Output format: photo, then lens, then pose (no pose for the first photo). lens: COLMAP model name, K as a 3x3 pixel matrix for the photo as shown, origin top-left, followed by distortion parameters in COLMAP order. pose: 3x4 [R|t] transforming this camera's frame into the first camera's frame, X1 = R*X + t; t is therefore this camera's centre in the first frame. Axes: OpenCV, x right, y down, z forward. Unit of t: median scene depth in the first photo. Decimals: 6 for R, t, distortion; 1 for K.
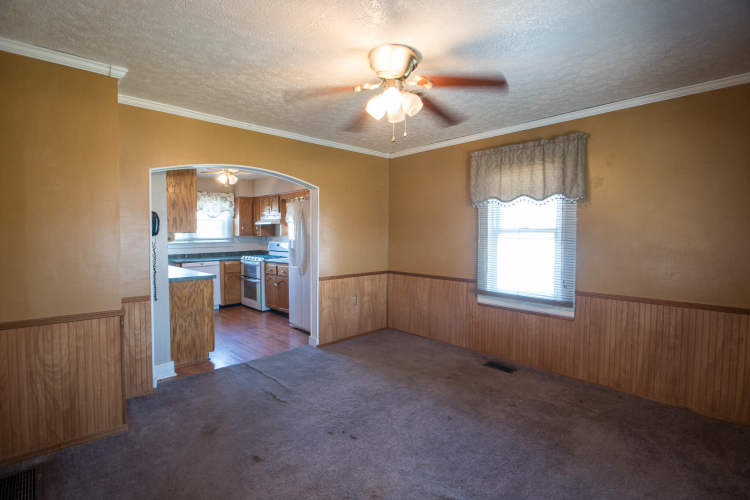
lens RADIAL K [[355.4, 0, 373.7], [0, 355.4, 248.3], [0, 0, 1]] dist [0.004304, -0.008967]
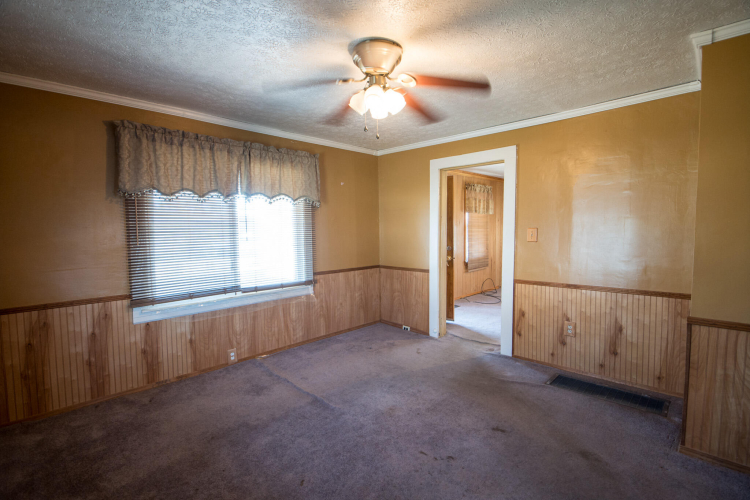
lens RADIAL K [[355.4, 0, 375.2], [0, 355.4, 248.4], [0, 0, 1]] dist [0.004304, -0.008967]
pose [[-0.999359, 0.008708, -0.034735, 0.059280], [0.005475, 0.995733, 0.092118, -0.052376], [0.035389, 0.091869, -0.995142, 1.184070]]
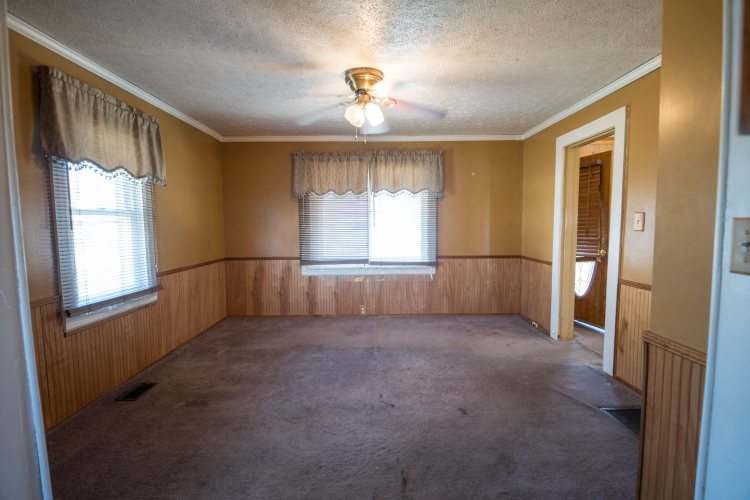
lens RADIAL K [[355.4, 0, 372.8], [0, 355.4, 248.8], [0, 0, 1]] dist [0.004304, -0.008967]
pose [[-0.726652, -0.046356, 0.685440, -0.505115], [0.028824, 0.994785, 0.097834, -0.029504], [-0.686401, 0.090848, -0.721526, 1.138583]]
